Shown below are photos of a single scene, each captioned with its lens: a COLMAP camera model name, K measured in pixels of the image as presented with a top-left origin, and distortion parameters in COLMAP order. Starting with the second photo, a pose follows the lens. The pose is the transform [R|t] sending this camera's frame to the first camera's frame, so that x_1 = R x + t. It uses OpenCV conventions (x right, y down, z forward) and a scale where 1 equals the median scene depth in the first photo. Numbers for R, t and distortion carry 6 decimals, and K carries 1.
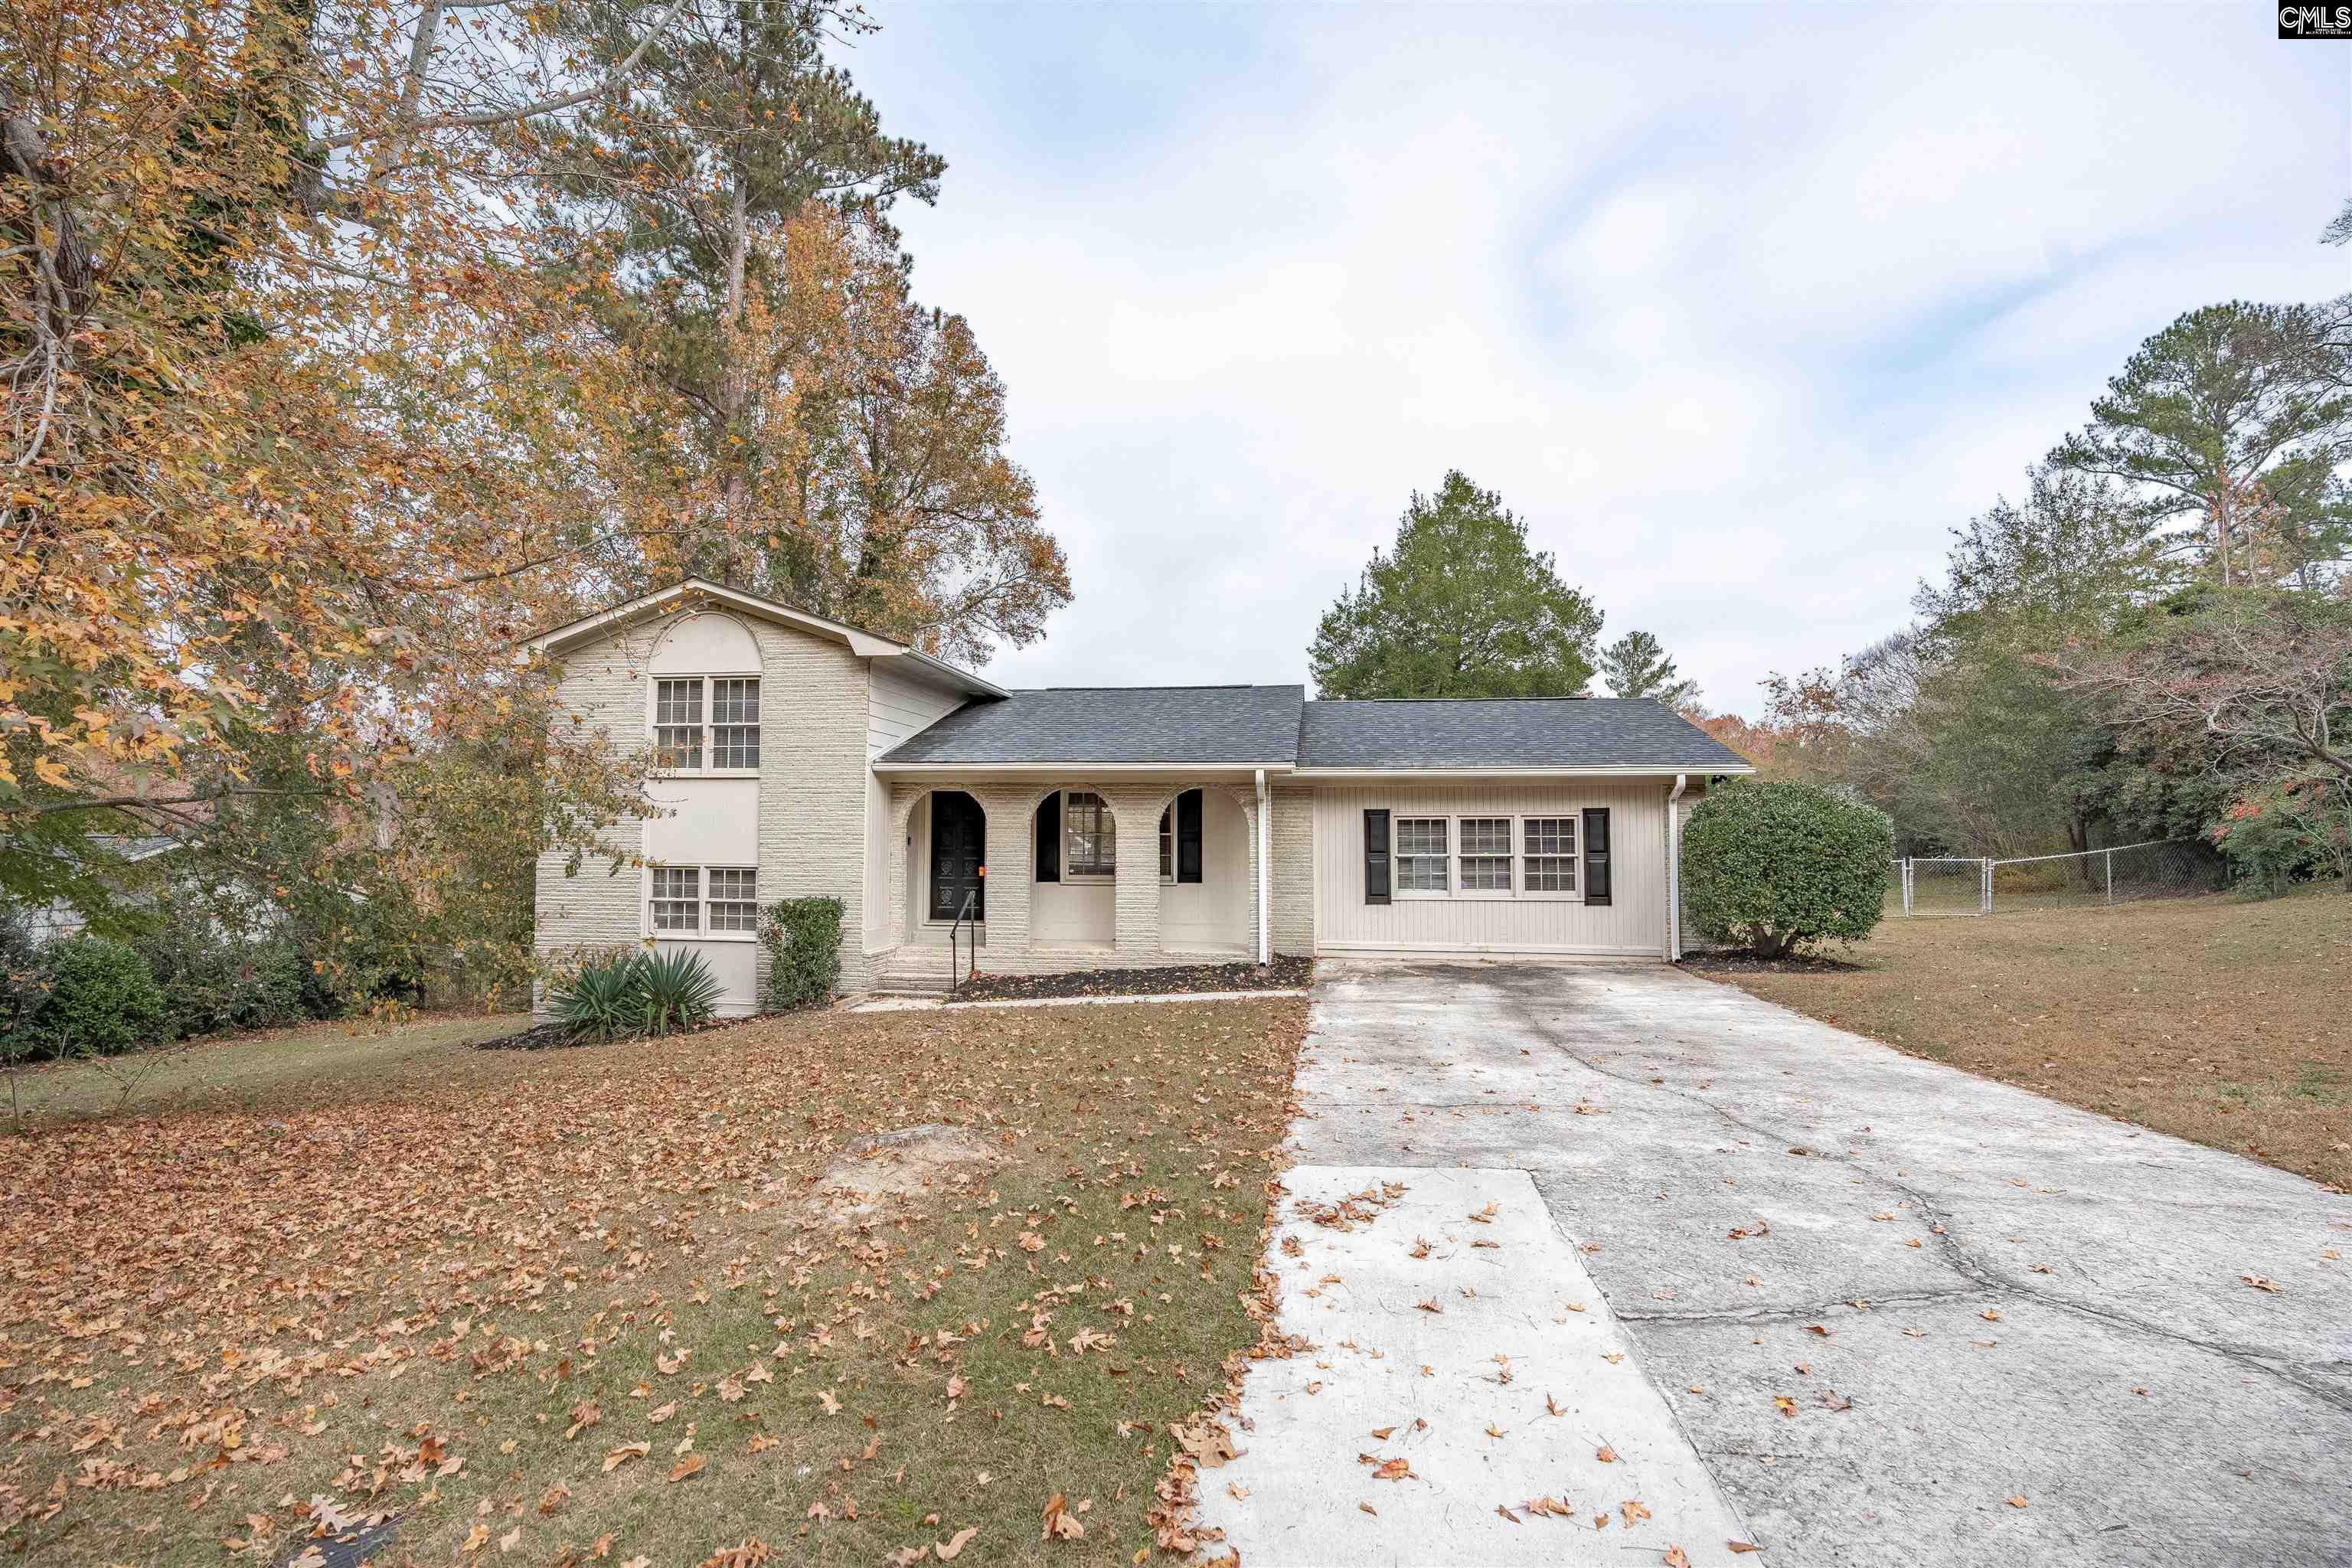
lens RADIAL K [[1140.0, 0, 1157.5], [0, 1140.0, 785.2], [0, 0, 1]] dist [-0.027685, 0.005537]
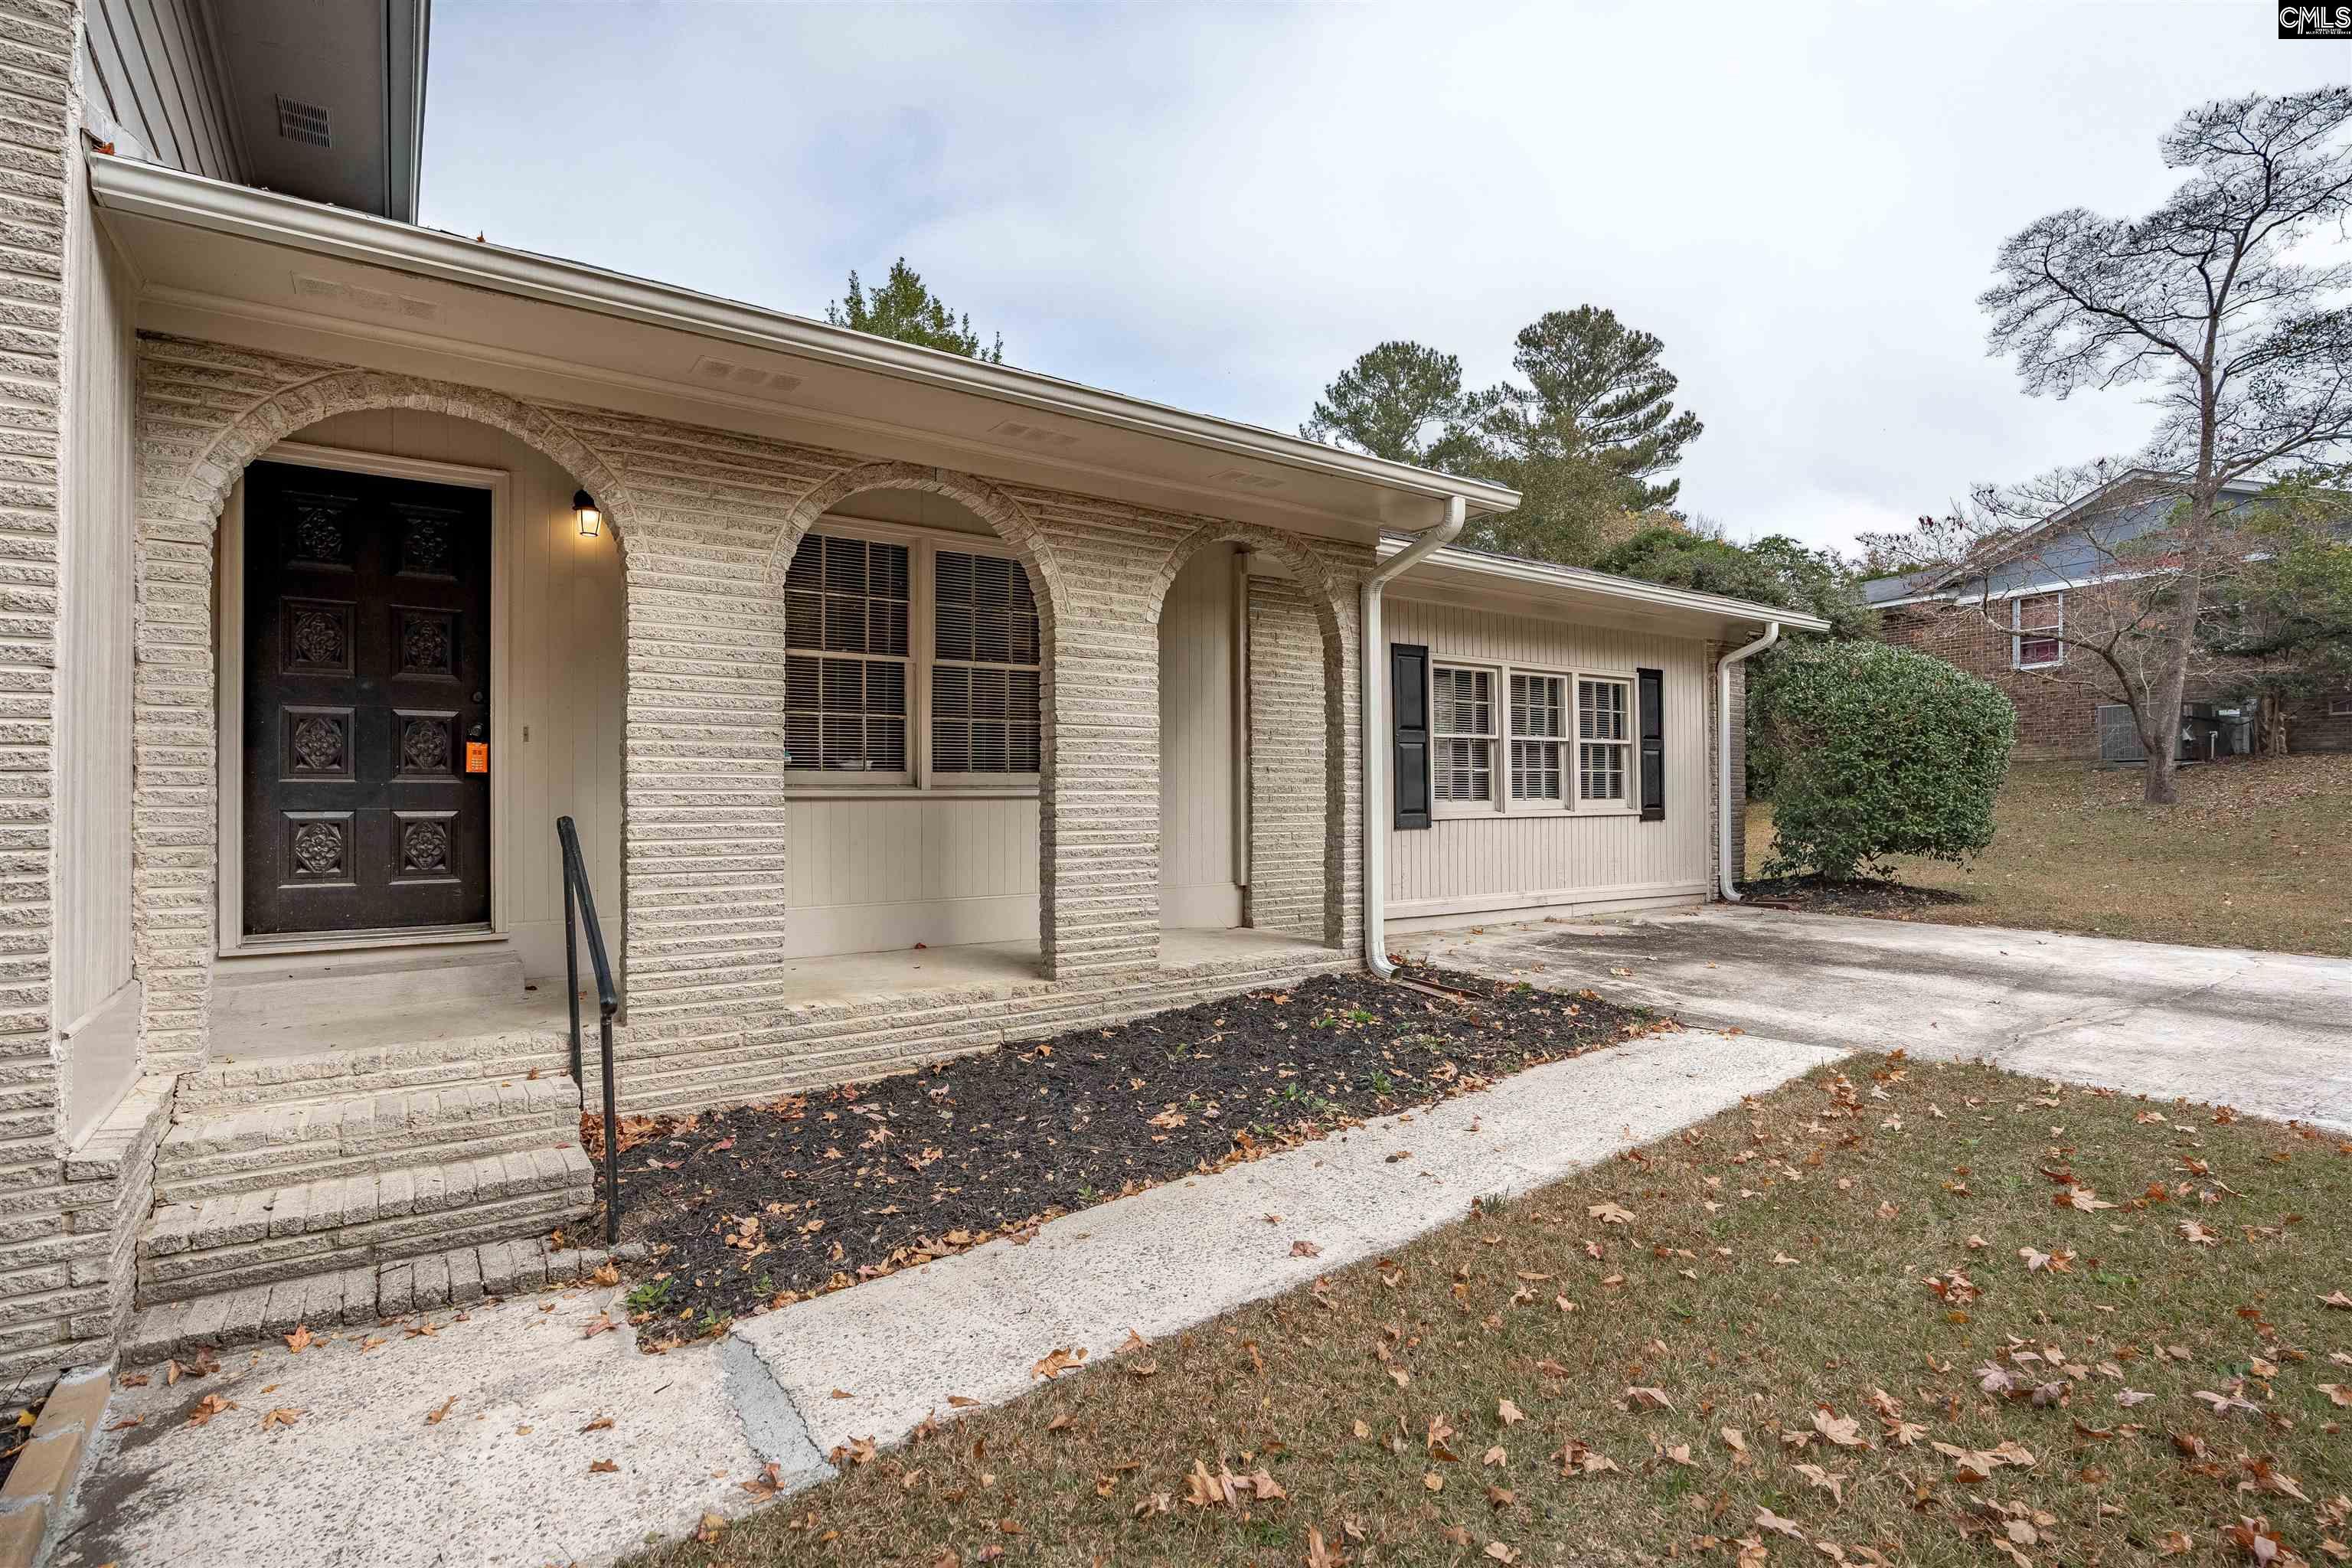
lens RADIAL K [[1140.0, 0, 1198.6], [0, 1140.0, 787.3], [0, 0, 1]] dist [-0.027685, 0.005537]
pose [[0.730823, -0.001227, 0.682566, -0.227812], [-0.031639, 0.998863, 0.035671, 0.070138], [-0.681834, -0.047665, 0.729953, 0.689116]]
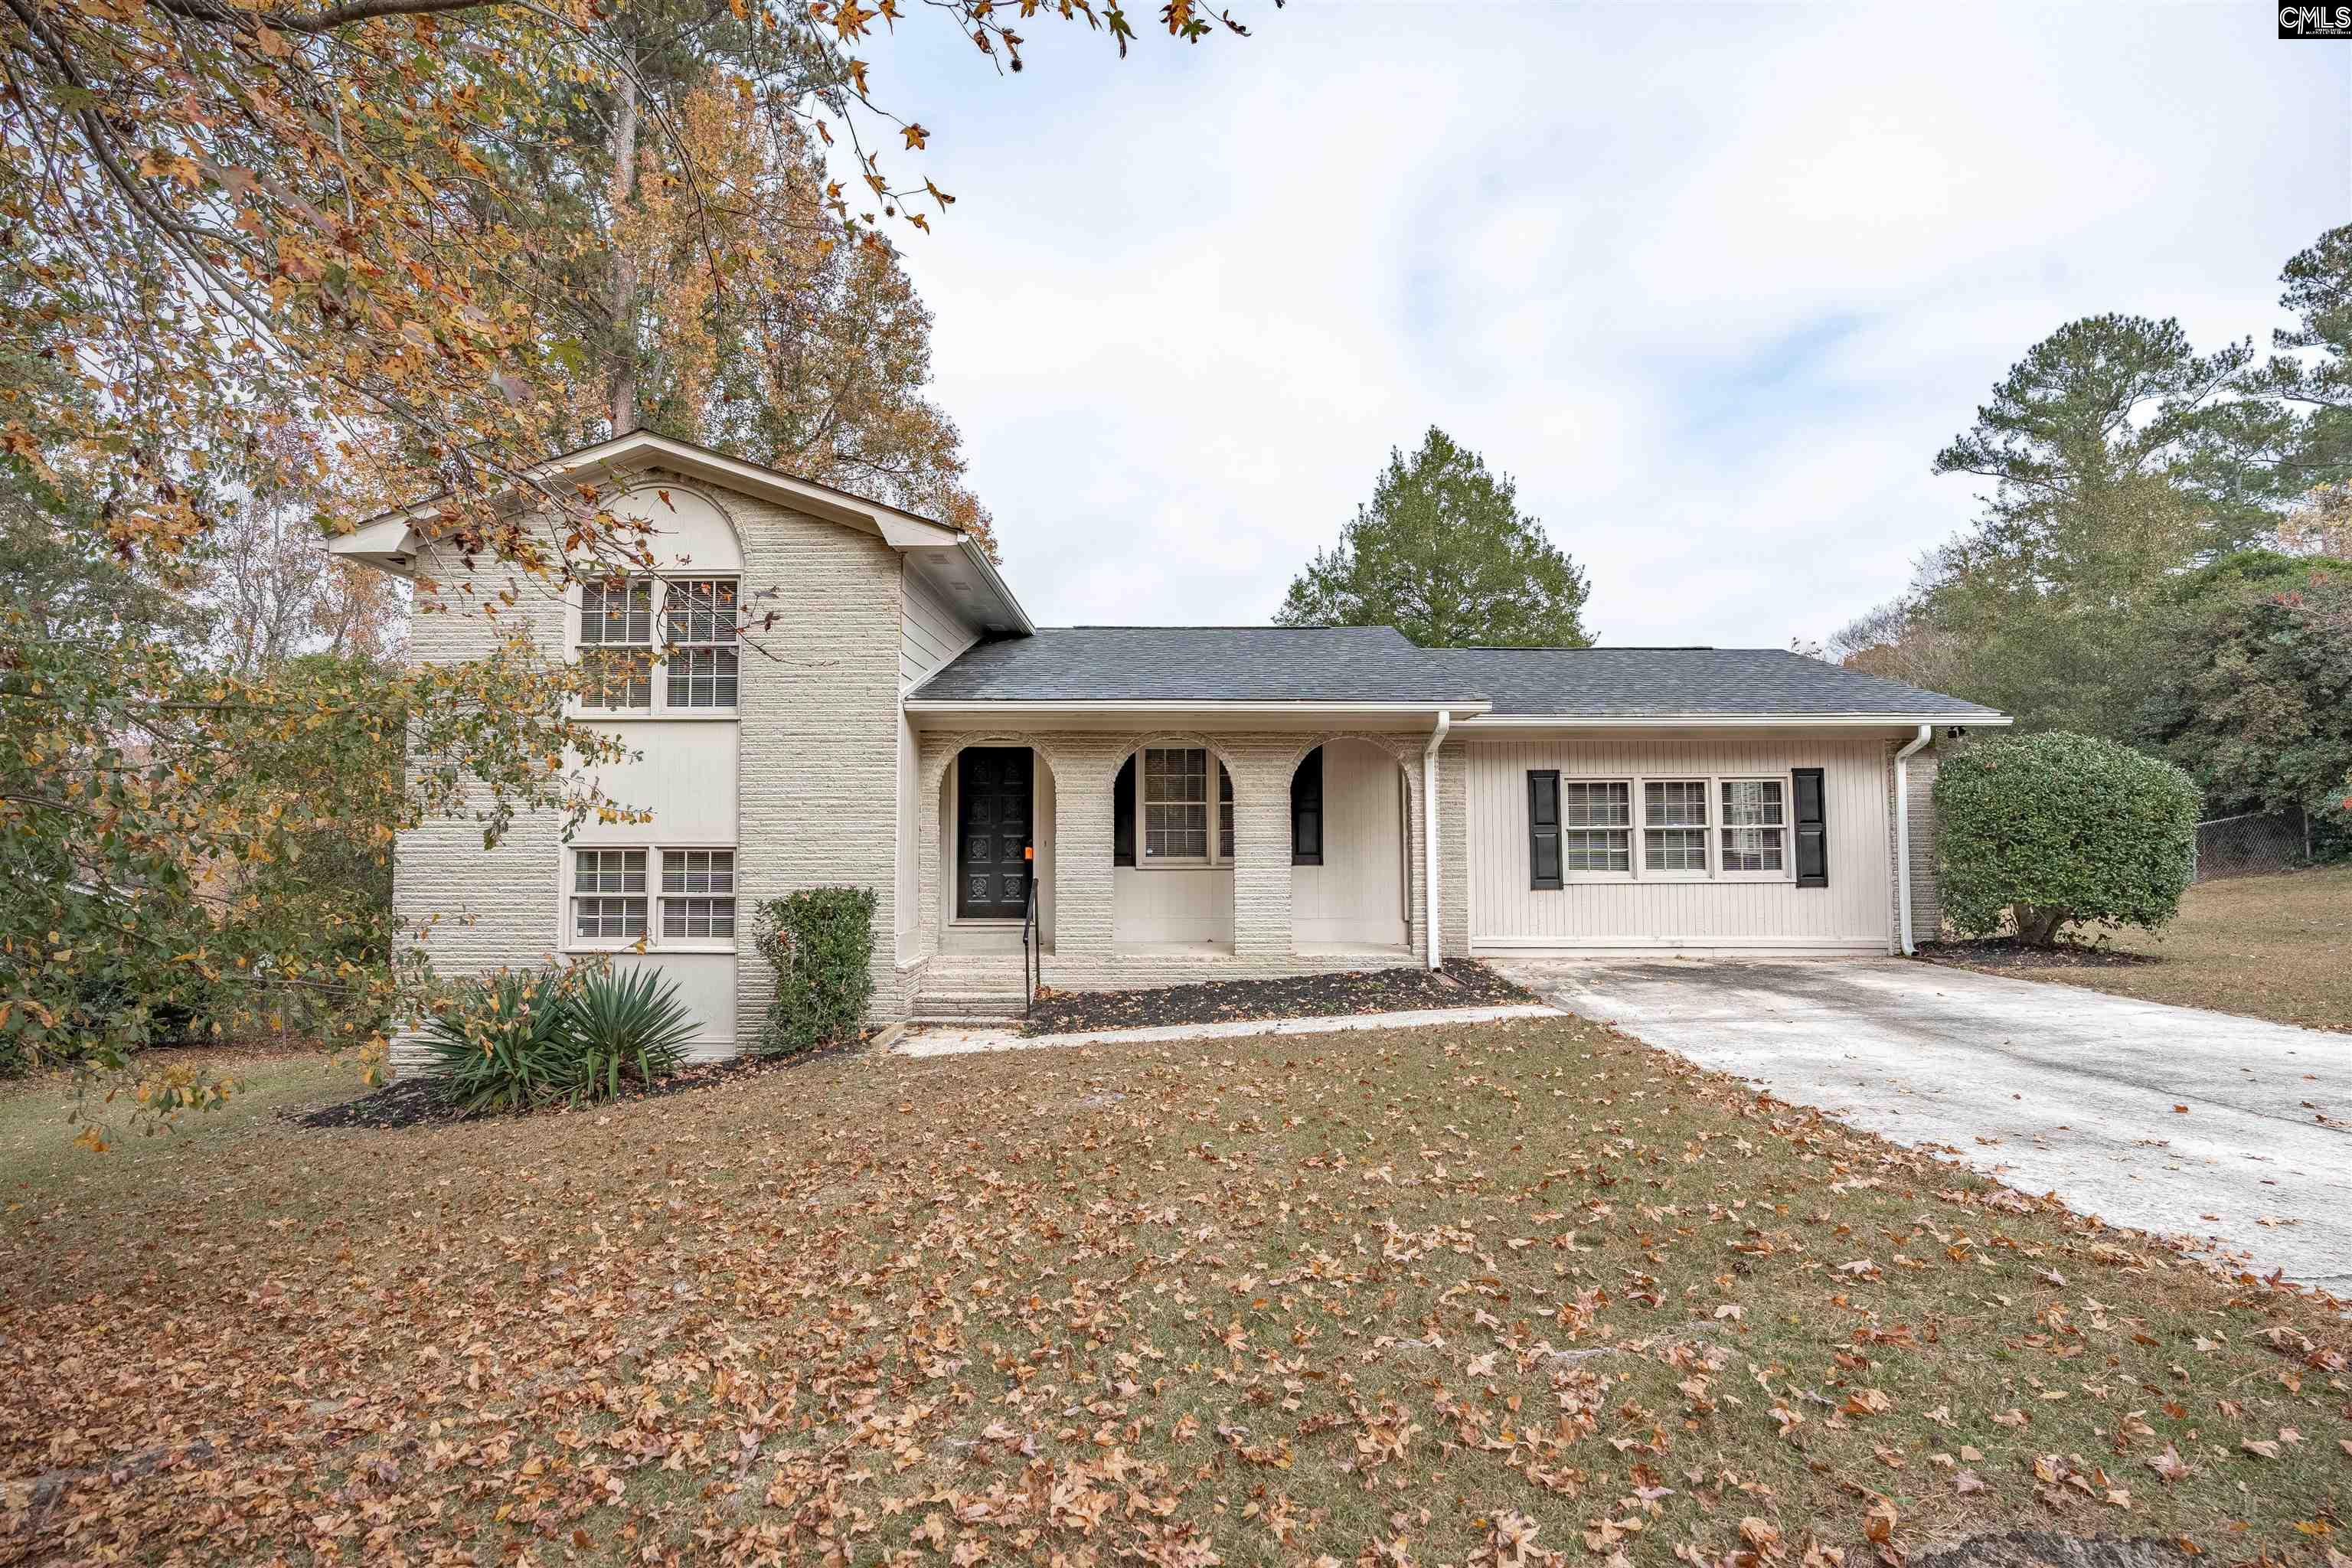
lens RADIAL K [[1140.0, 0, 1177.1], [0, 1140.0, 785.7], [0, 0, 1]] dist [-0.027685, 0.005537]
pose [[0.990767, 0.000754, 0.135577, -0.167146], [-0.001152, 0.999995, 0.002864, 0.030248], [-0.135574, -0.002994, 0.990763, 0.252909]]
